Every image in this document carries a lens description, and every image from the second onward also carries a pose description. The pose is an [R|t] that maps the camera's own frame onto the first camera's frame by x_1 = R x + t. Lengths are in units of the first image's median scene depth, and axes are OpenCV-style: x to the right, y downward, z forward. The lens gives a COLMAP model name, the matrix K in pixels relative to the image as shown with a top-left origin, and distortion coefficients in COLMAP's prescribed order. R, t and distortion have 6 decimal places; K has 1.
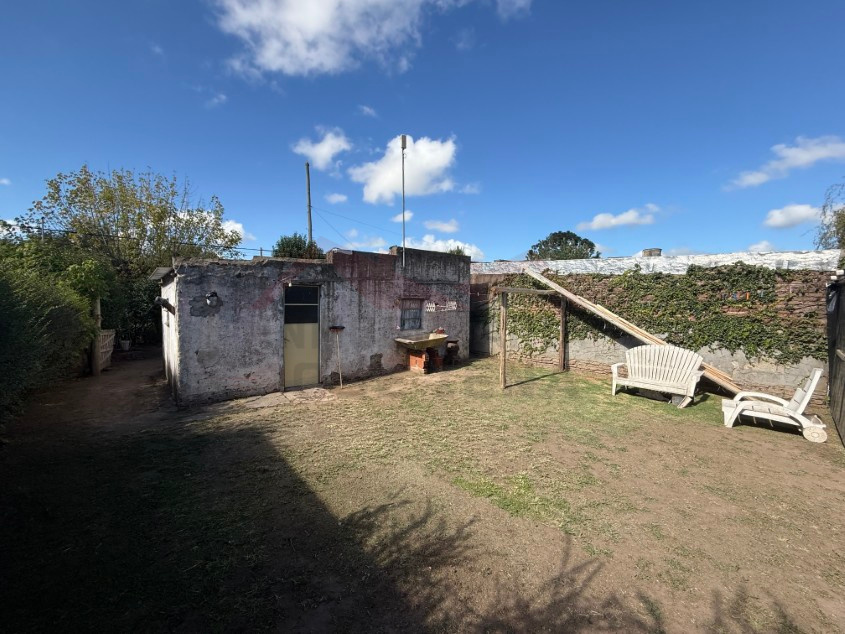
lens RADIAL K [[337.1, 0, 421.0], [0, 337.1, 318.8], [0, 0, 1]] dist [-0.000518, 0.000331]
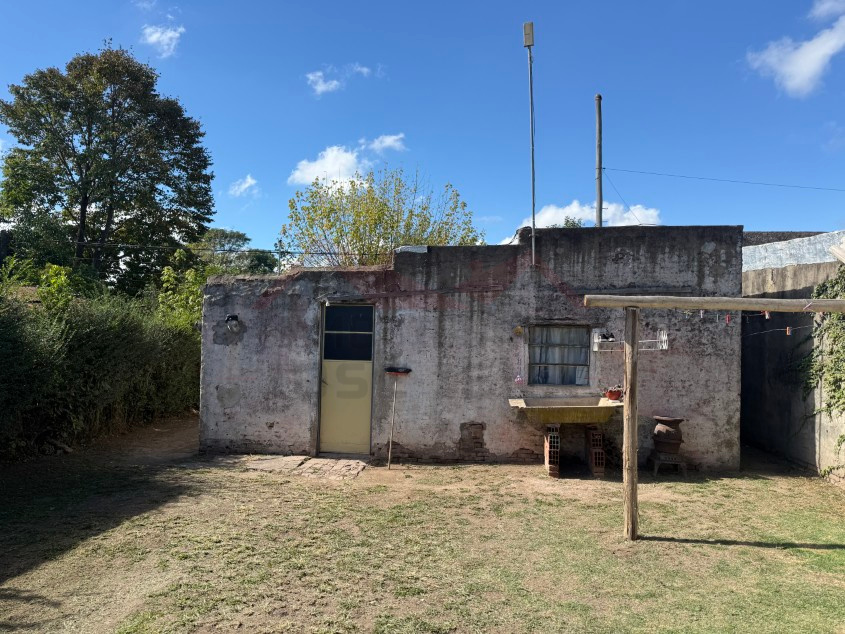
lens RADIAL K [[592.0, 0, 424.6], [0, 592.0, 323.1], [0, 0, 1]] dist [0.067341, -0.078403]
pose [[0.679104, -0.003374, -0.734034, 0.599256], [-0.049293, 0.997523, -0.050189, -0.008194], [0.732385, 0.070267, 0.677256, 0.288803]]
